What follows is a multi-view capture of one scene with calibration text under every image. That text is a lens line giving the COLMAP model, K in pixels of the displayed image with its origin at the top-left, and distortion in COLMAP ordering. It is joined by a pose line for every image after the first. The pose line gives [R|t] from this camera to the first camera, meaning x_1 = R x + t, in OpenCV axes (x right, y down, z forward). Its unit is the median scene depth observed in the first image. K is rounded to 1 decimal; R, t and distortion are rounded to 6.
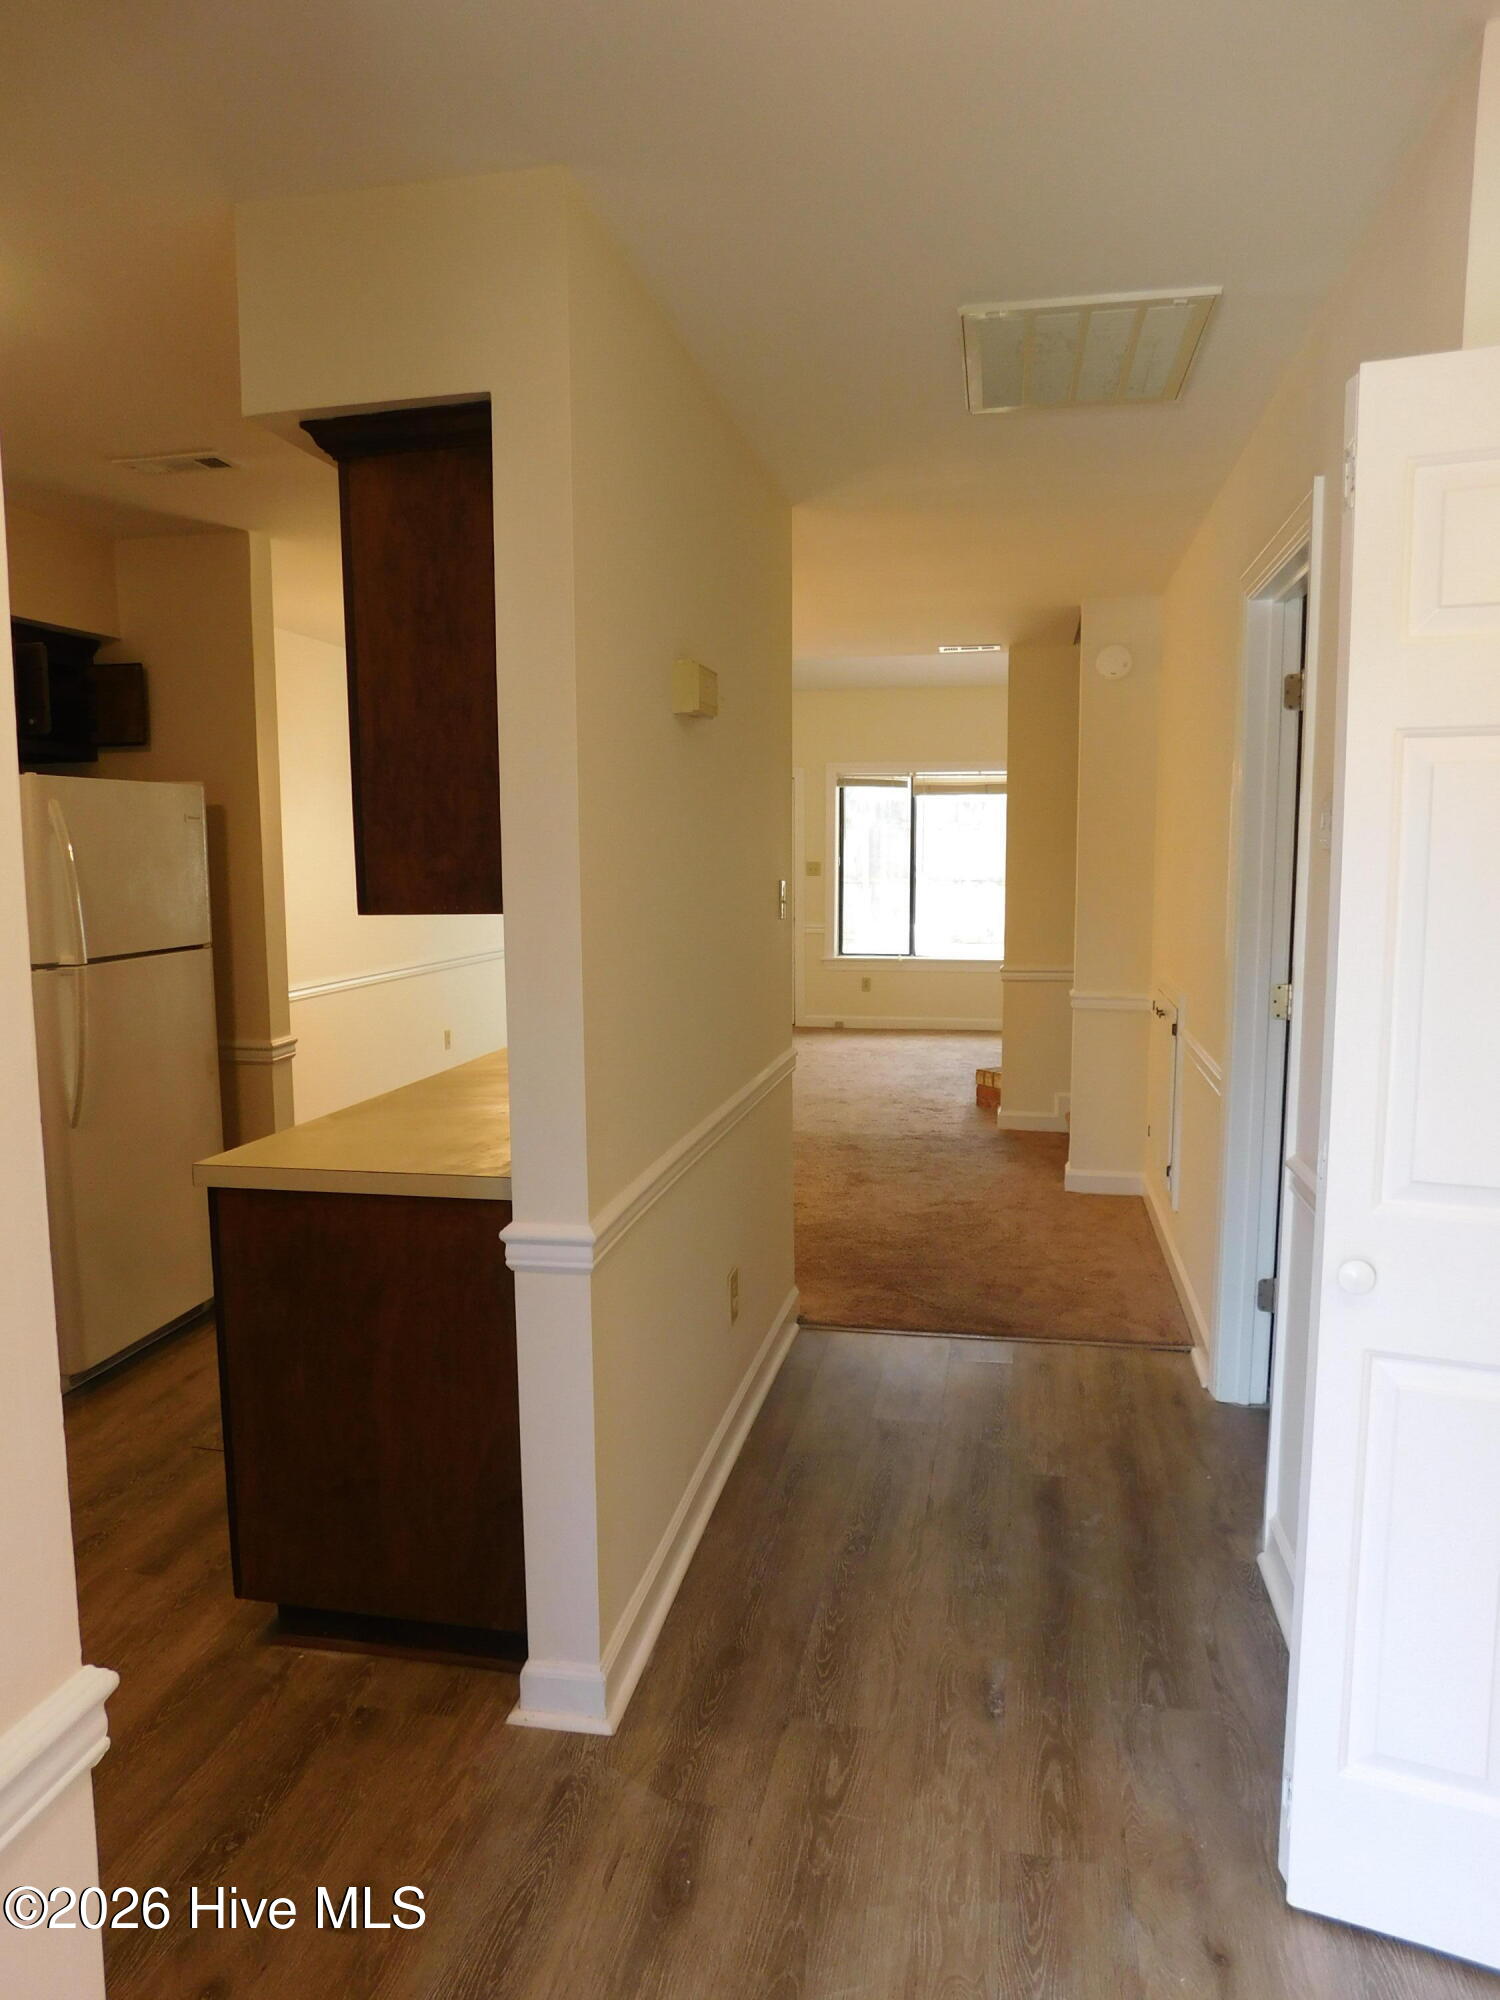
lens RADIAL K [[1315.8, 0, 744.8], [0, 1315.8, 995.2], [0, 0, 1]] dist [-0.067877, 0.046809]
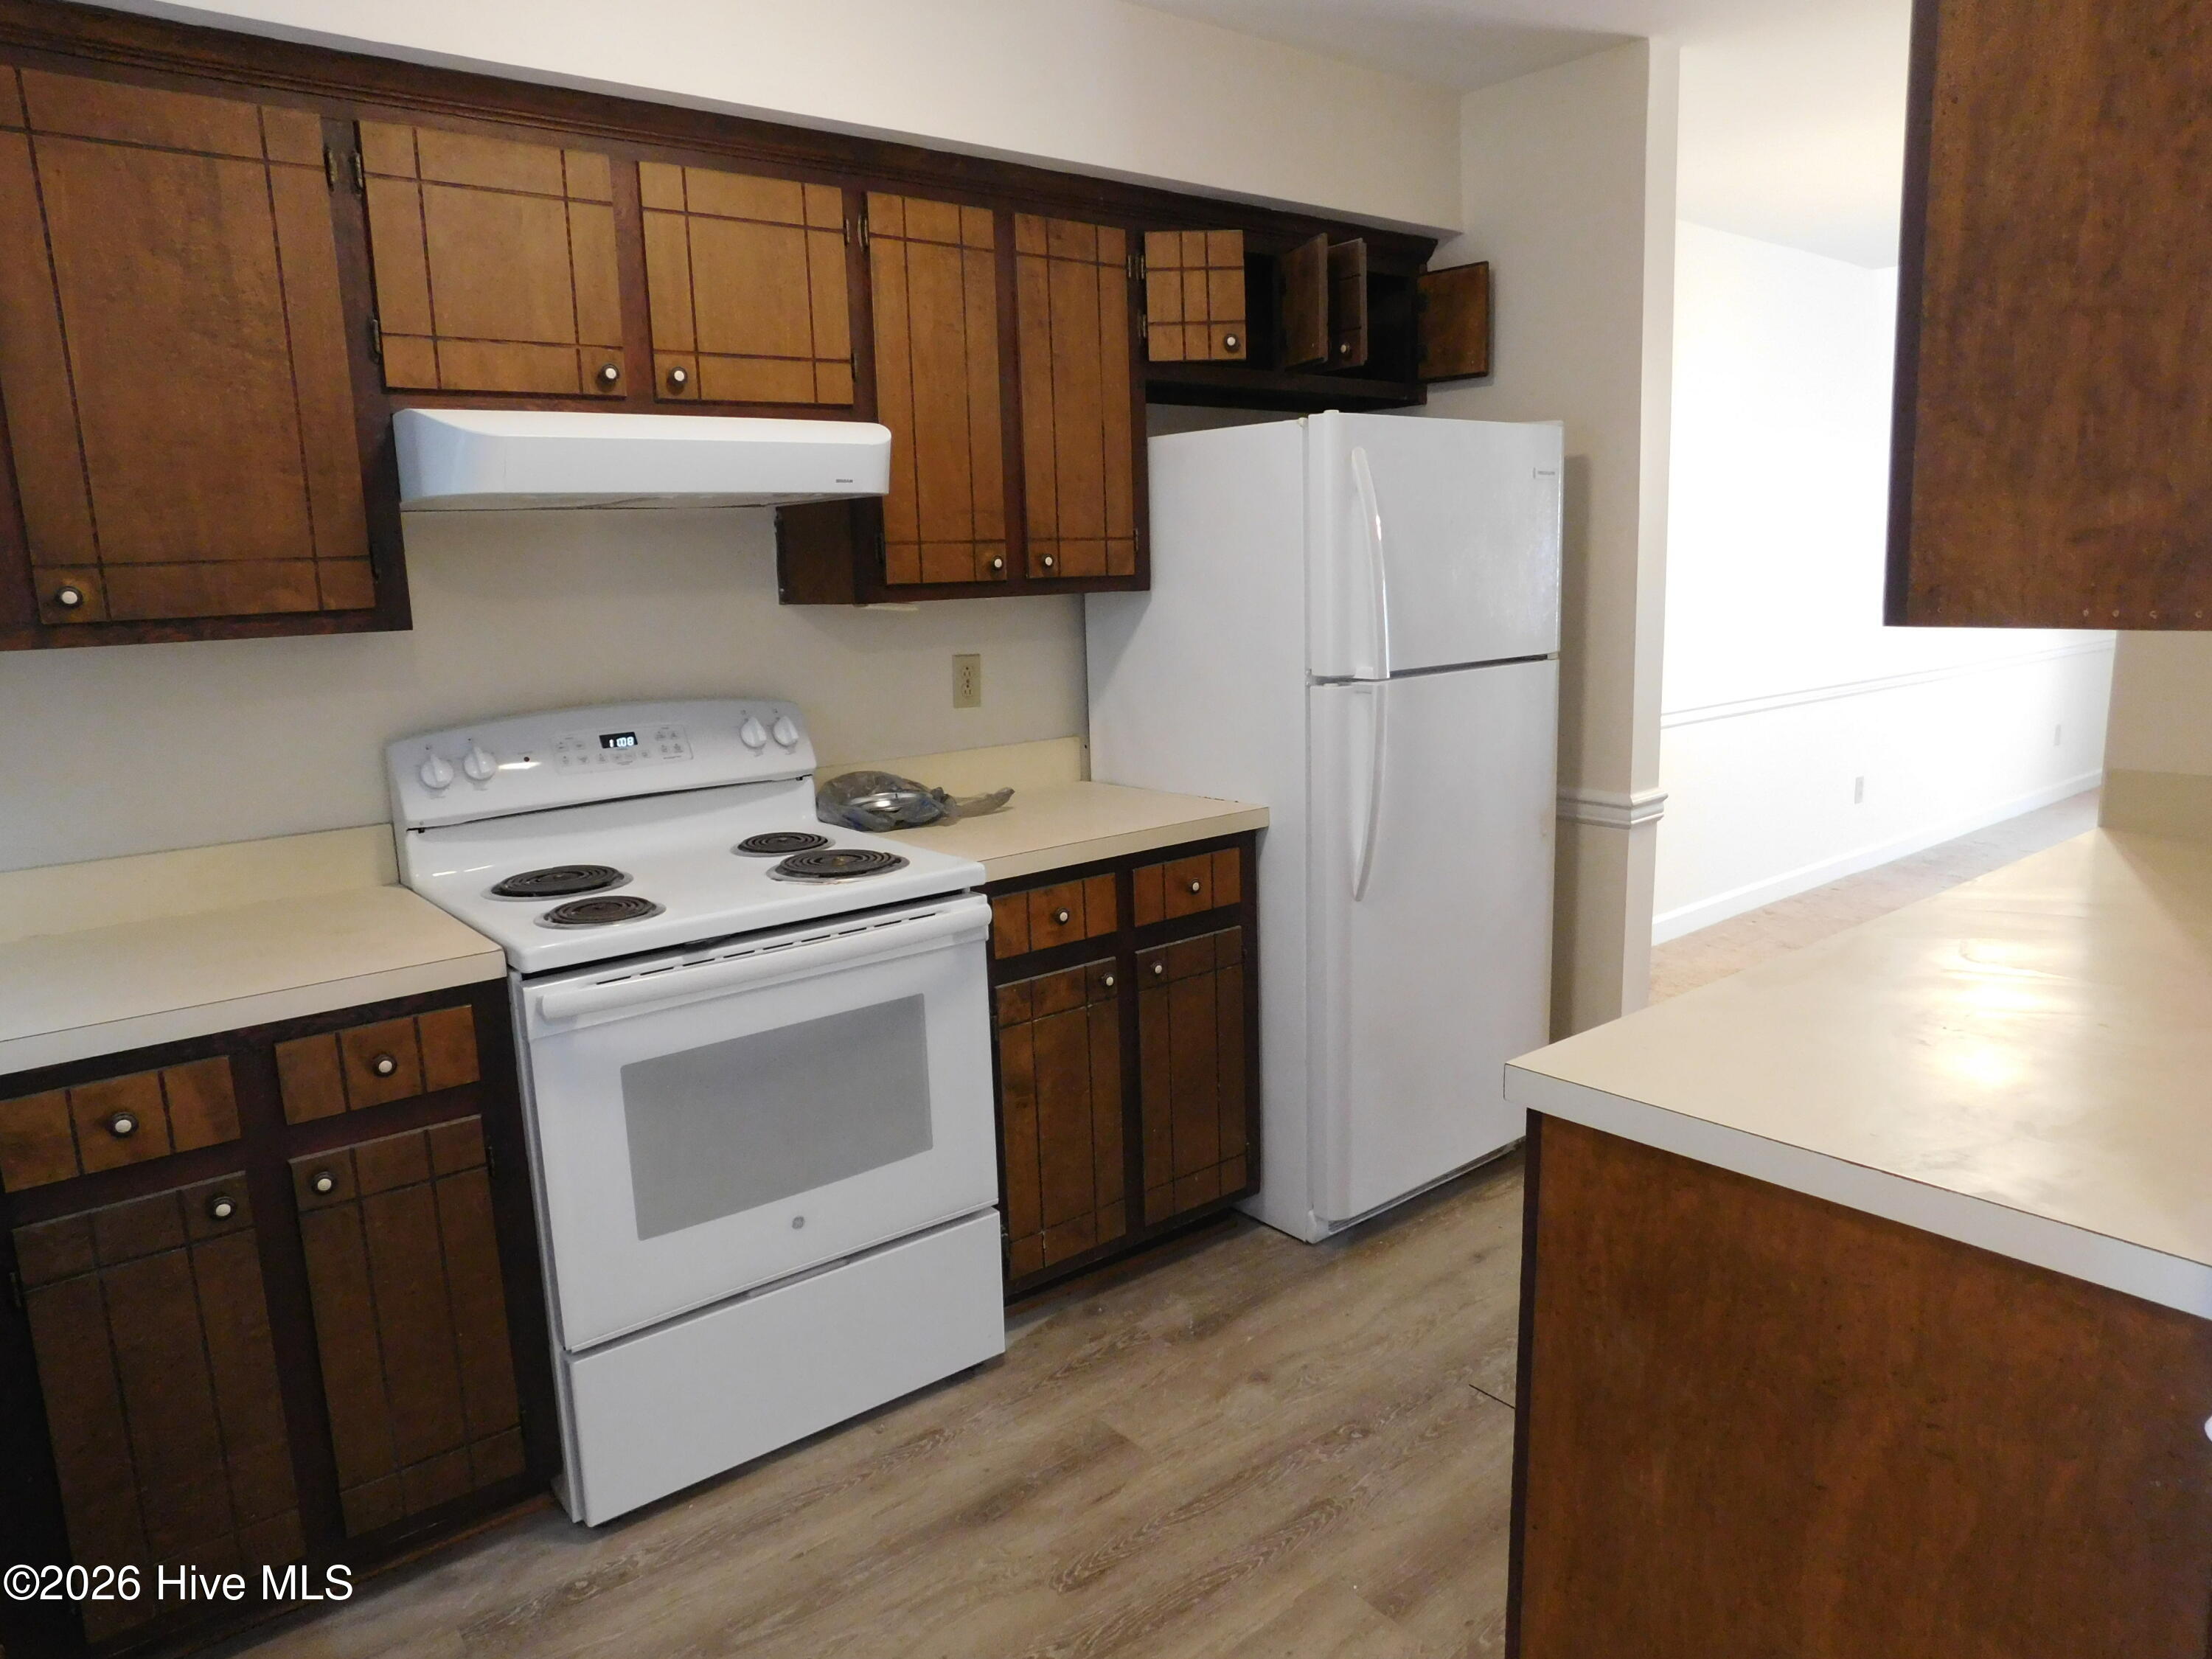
lens RADIAL K [[1455.3, 0, 1108.6], [0, 1455.3, 818.9], [0, 0, 1]] dist [-0.067877, 0.046809]
pose [[0.775234, 0.099938, -0.623719, -0.098261], [-0.048756, 0.993927, 0.098656, -0.015424], [0.629790, -0.046071, 0.775398, 0.228468]]
